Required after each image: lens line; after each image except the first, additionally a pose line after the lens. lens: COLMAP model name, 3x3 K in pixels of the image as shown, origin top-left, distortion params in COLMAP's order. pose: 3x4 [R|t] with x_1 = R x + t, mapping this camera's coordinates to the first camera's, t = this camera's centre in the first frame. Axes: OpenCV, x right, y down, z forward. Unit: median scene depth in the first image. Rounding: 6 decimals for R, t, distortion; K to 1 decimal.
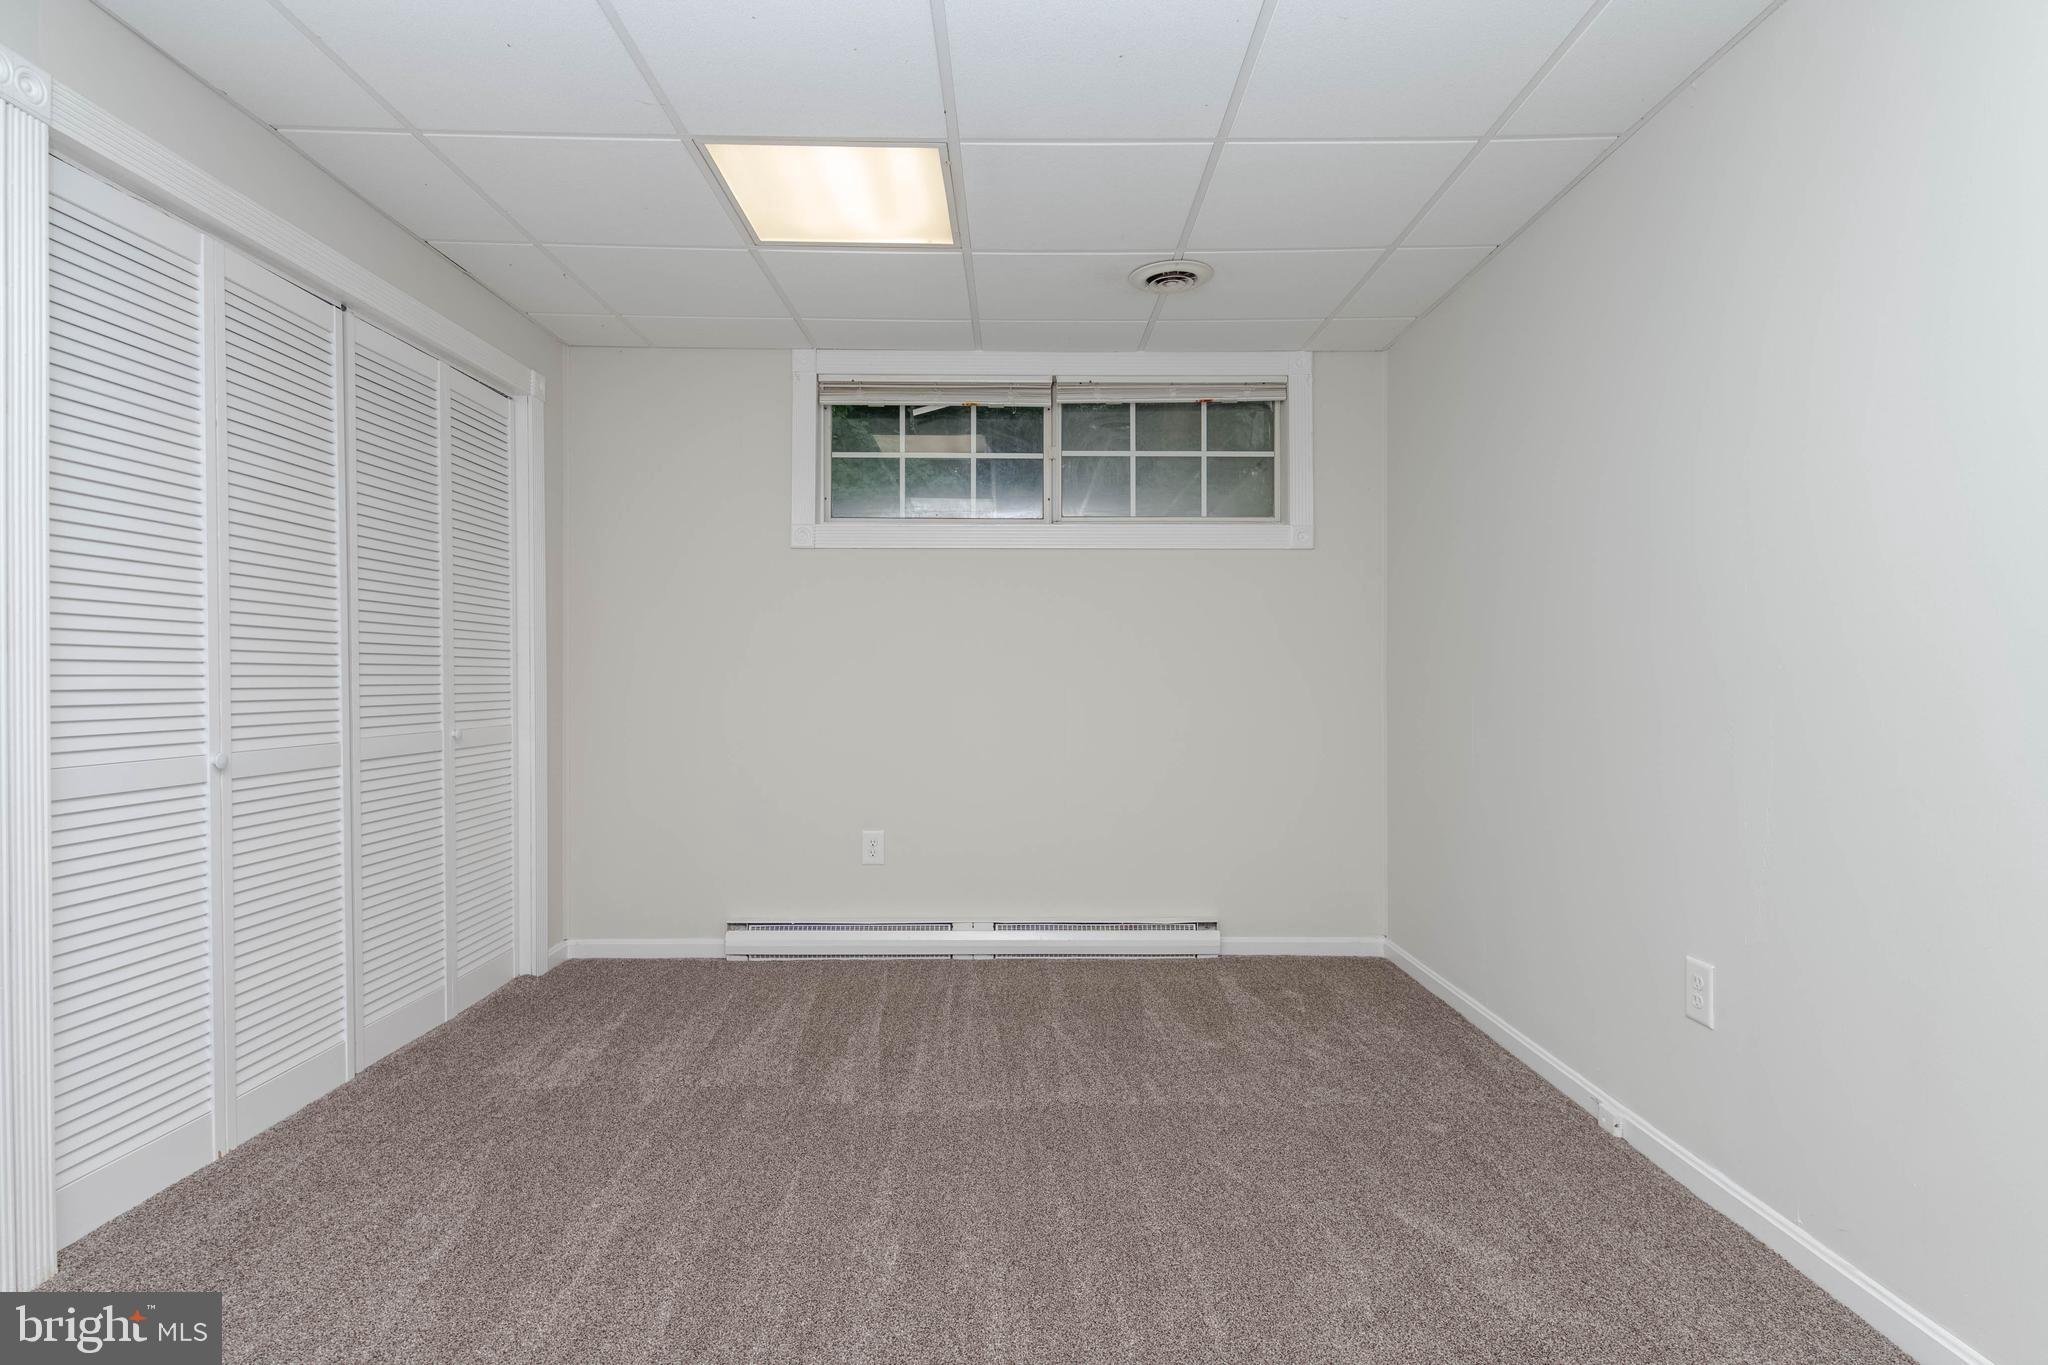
lens RADIAL K [[1057.9, 0, 1042.1], [0, 1057.9, 689.0], [0, 0, 1]] dist [0.006838, -0.009827]
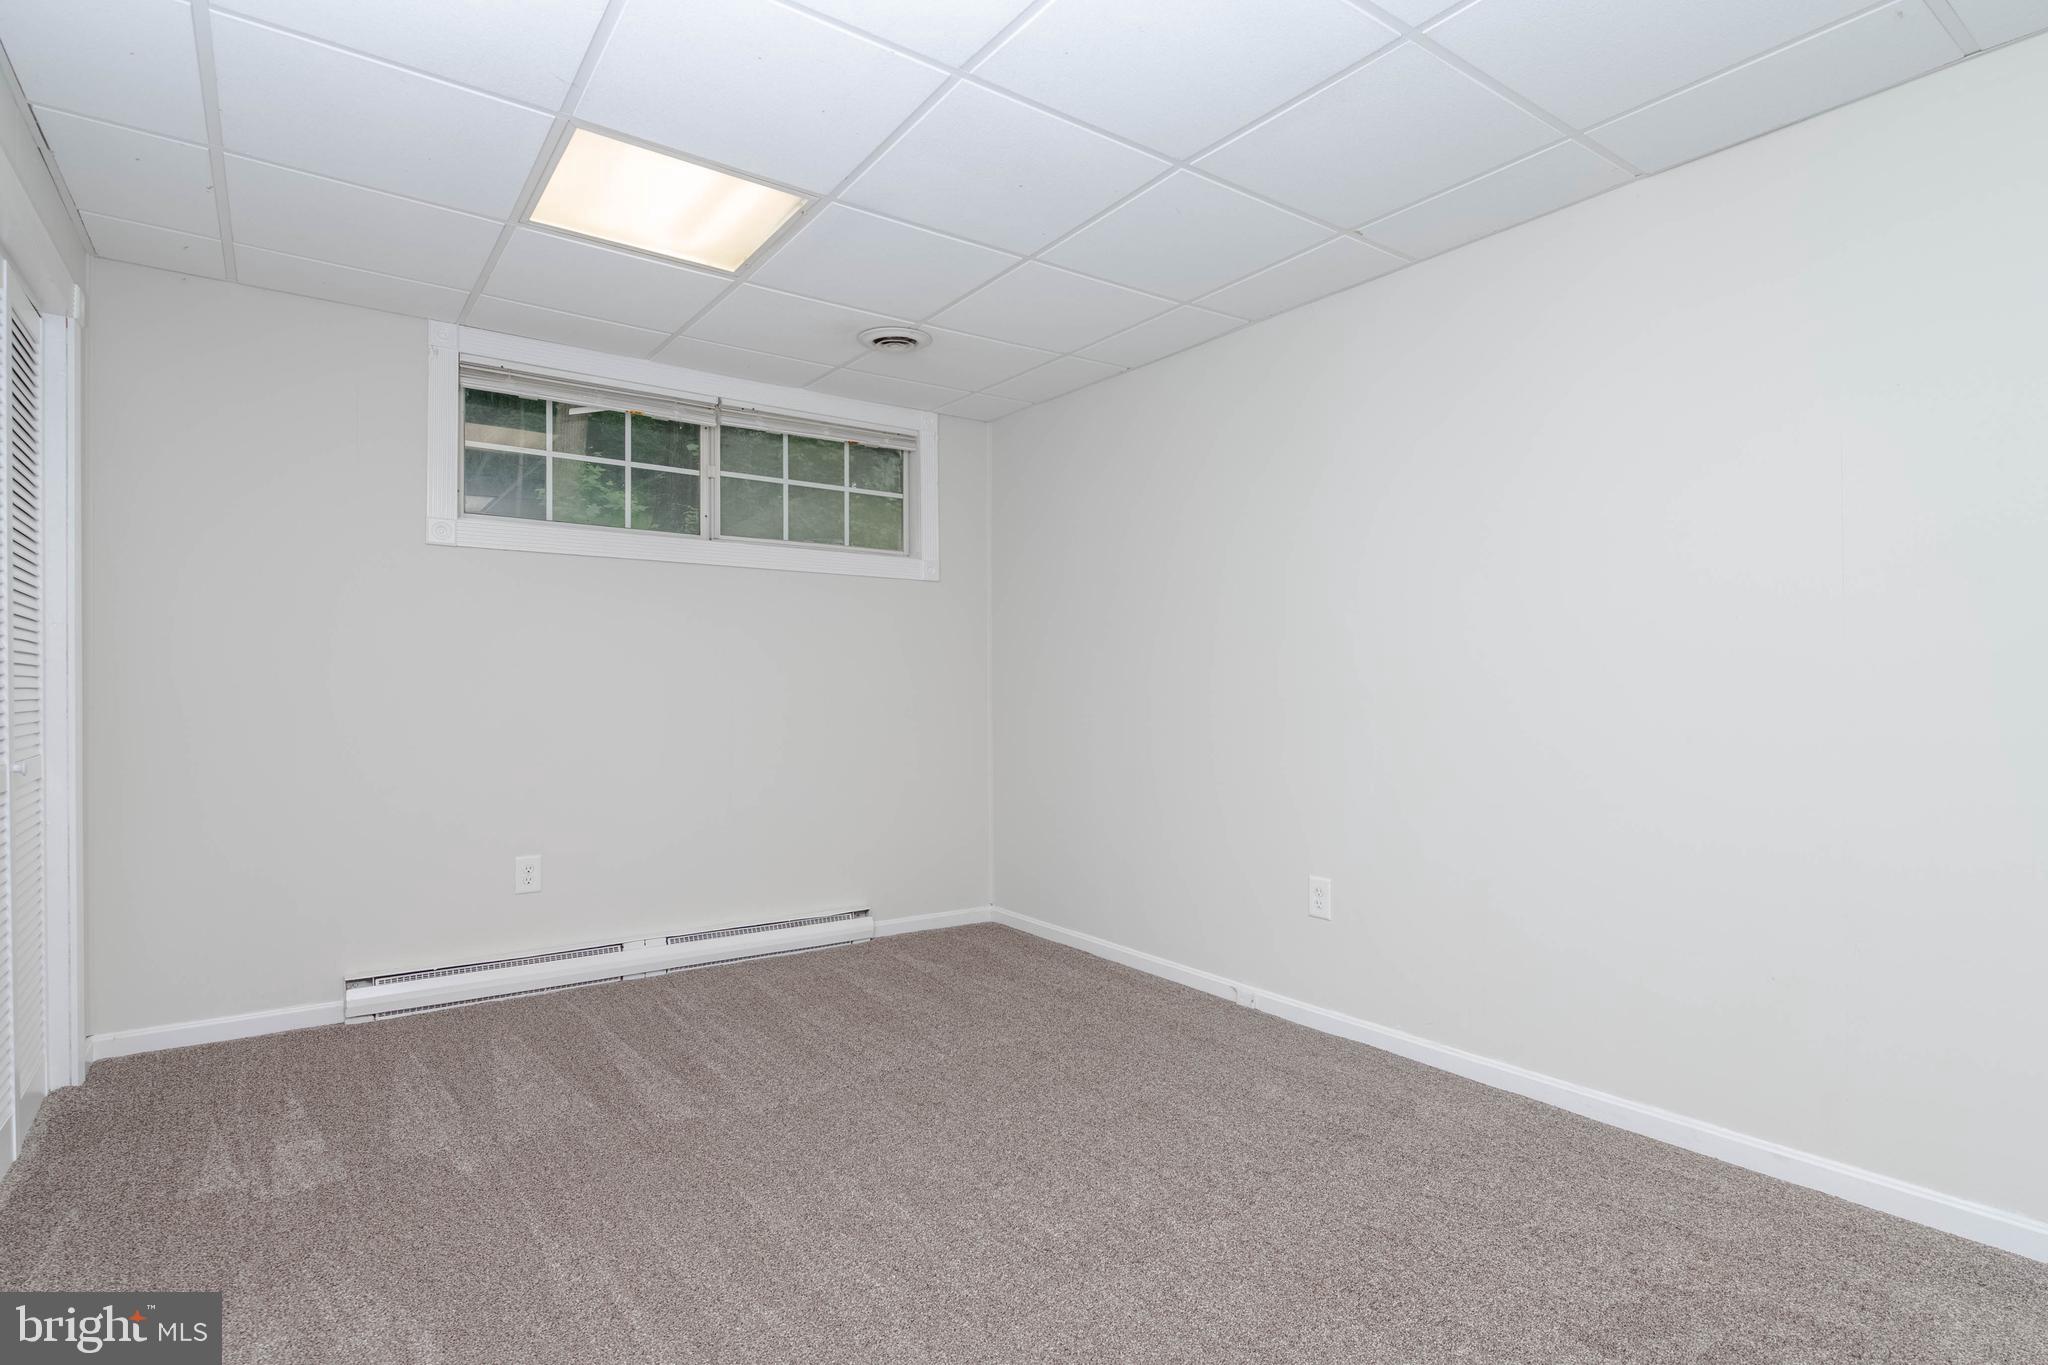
lens RADIAL K [[1012.6, 0, 1038.0], [0, 1012.6, 691.8], [0, 0, 1]] dist [-0.000766, -0.000959]
pose [[0.819416, 0.000222, 0.573199, -0.307354], [0.004304, 0.999969, -0.006539, -0.002125], [-0.573183, 0.007825, 0.819390, 0.017984]]
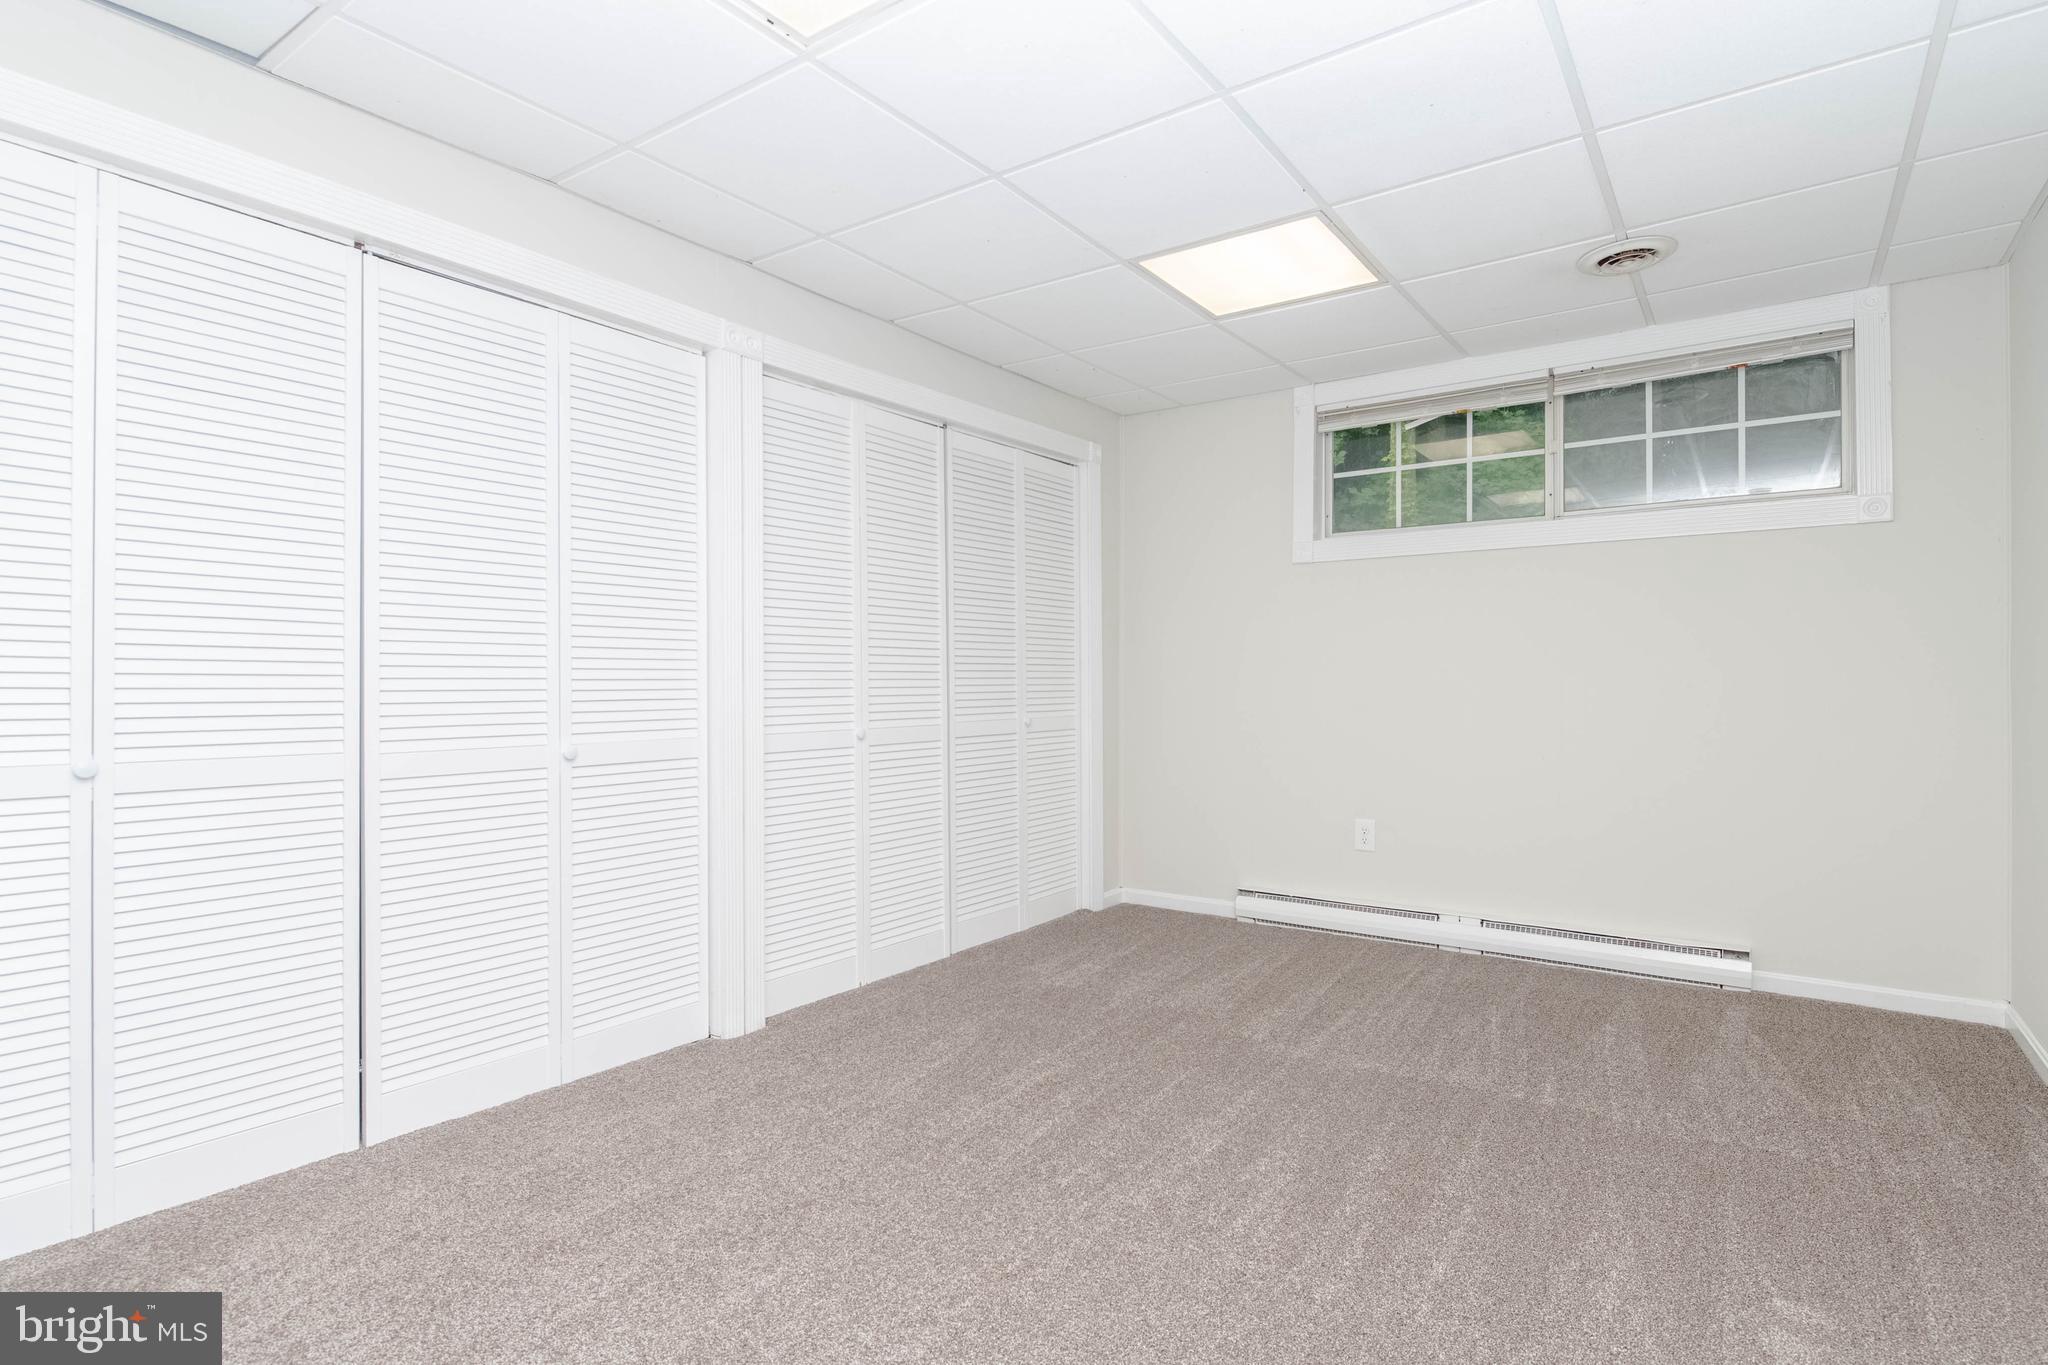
lens RADIAL K [[1026.4, 0, 1045.2], [0, 1026.4, 684.7], [0, 0, 1]] dist [0.002175, -0.009041]
pose [[0.808465, -0.000958, -0.588543, 0.196996], [-0.001558, 0.999992, -0.003768, 0.000448], [0.588542, 0.003963, 0.808457, -0.041946]]
